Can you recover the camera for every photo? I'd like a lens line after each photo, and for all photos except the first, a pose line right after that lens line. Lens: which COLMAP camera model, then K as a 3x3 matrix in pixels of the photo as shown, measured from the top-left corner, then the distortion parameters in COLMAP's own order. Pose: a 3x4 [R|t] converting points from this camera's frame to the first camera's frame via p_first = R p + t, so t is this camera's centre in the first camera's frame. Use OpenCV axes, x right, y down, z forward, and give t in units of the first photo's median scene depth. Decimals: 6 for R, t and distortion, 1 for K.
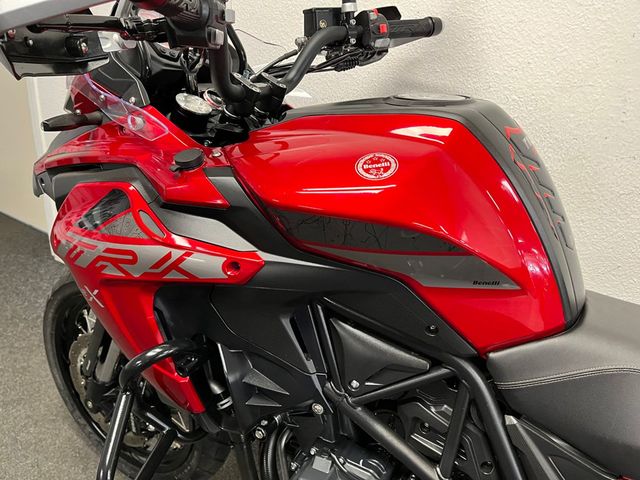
lens RADIAL K [[477.8, 0, 320.0], [0, 477.8, 240.0], [0, 0, 1]] dist [0.071018, -0.108706]
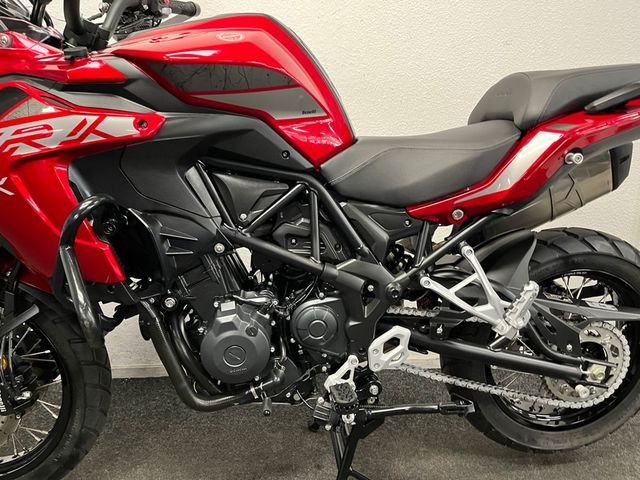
lens RADIAL K [[477.8, 0, 320.0], [0, 477.8, 240.0], [0, 0, 1]] dist [0.071018, -0.108706]
pose [[0.810652, -0.221085, 0.542185, -0.549058], [0.303274, 0.950628, -0.065809, 0.566997], [-0.500867, 0.217779, 0.837678, -0.253924]]
